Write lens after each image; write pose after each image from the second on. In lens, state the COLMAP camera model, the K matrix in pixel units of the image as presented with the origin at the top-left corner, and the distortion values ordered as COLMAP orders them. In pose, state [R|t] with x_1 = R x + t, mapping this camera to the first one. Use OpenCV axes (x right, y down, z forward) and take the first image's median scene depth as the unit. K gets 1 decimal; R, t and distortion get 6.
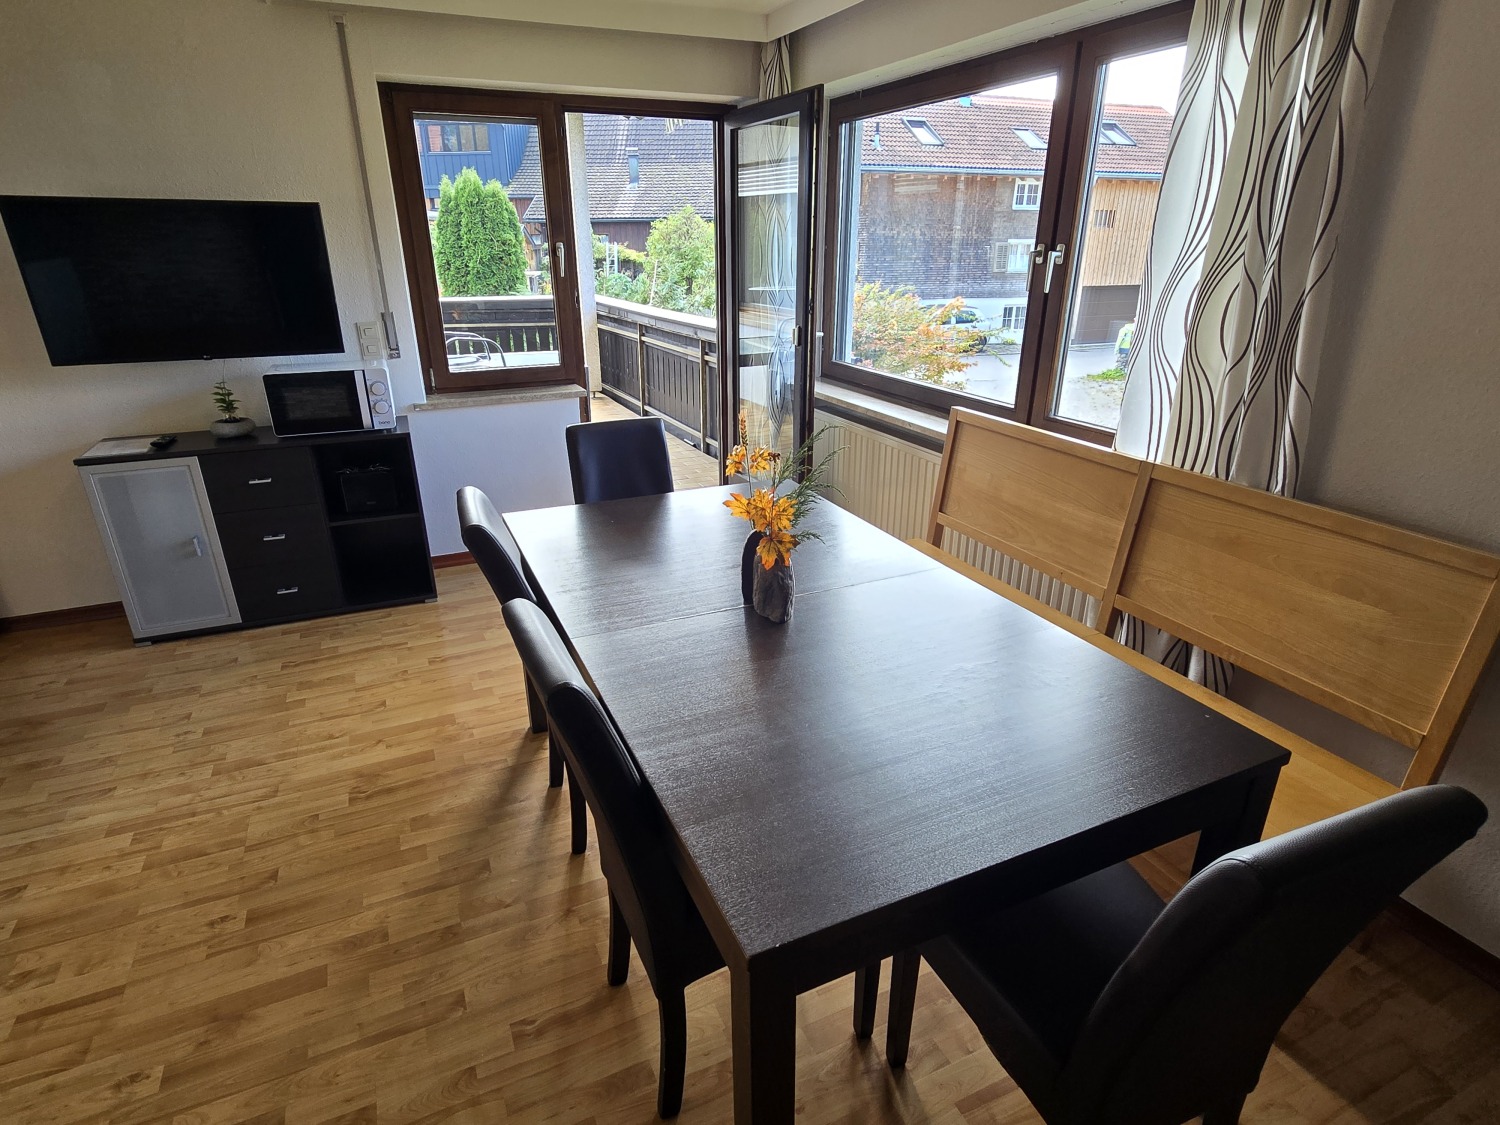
lens RADIAL K [[806.1, 0, 741.4], [0, 806.1, 565.6], [0, 0, 1]] dist [-0.005361, 0.000789]
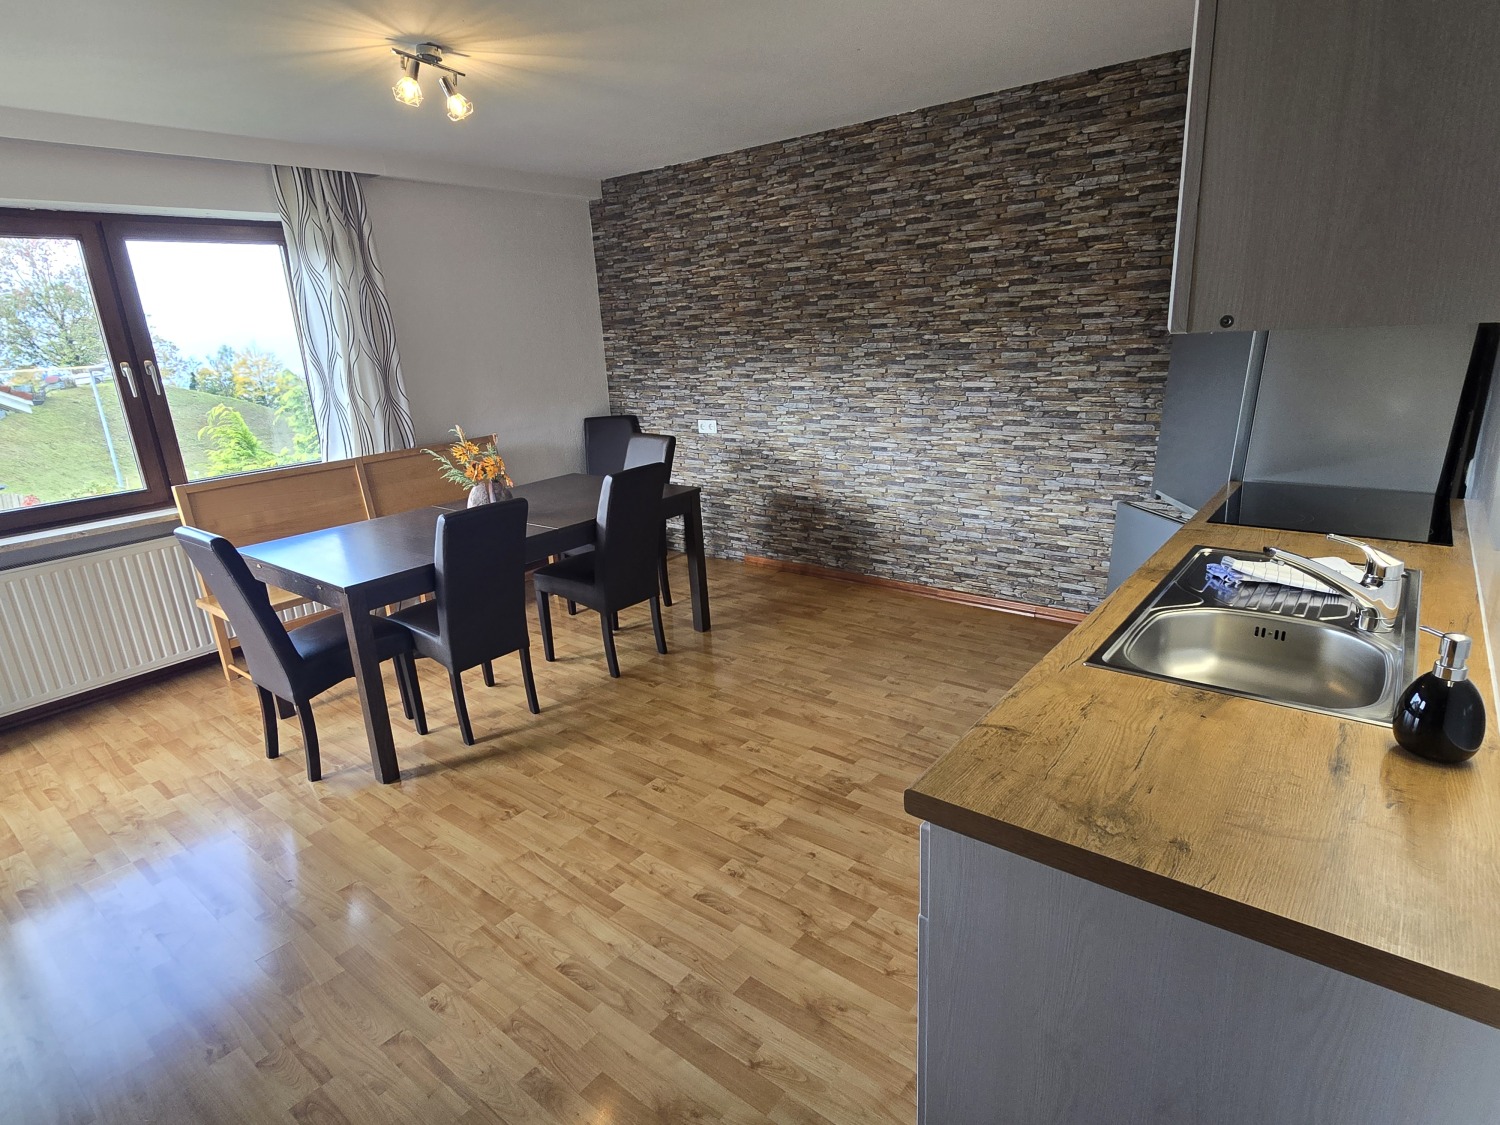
lens RADIAL K [[806.1, 0, 744.5], [0, 806.1, 560.2], [0, 0, 1]] dist [-0.005361, 0.000789]
pose [[-0.452067, -0.227053, 0.862602, -1.694951], [0.388112, 0.820649, 0.419410, -0.392458], [-0.803122, 0.524388, -0.282866, 0.975924]]
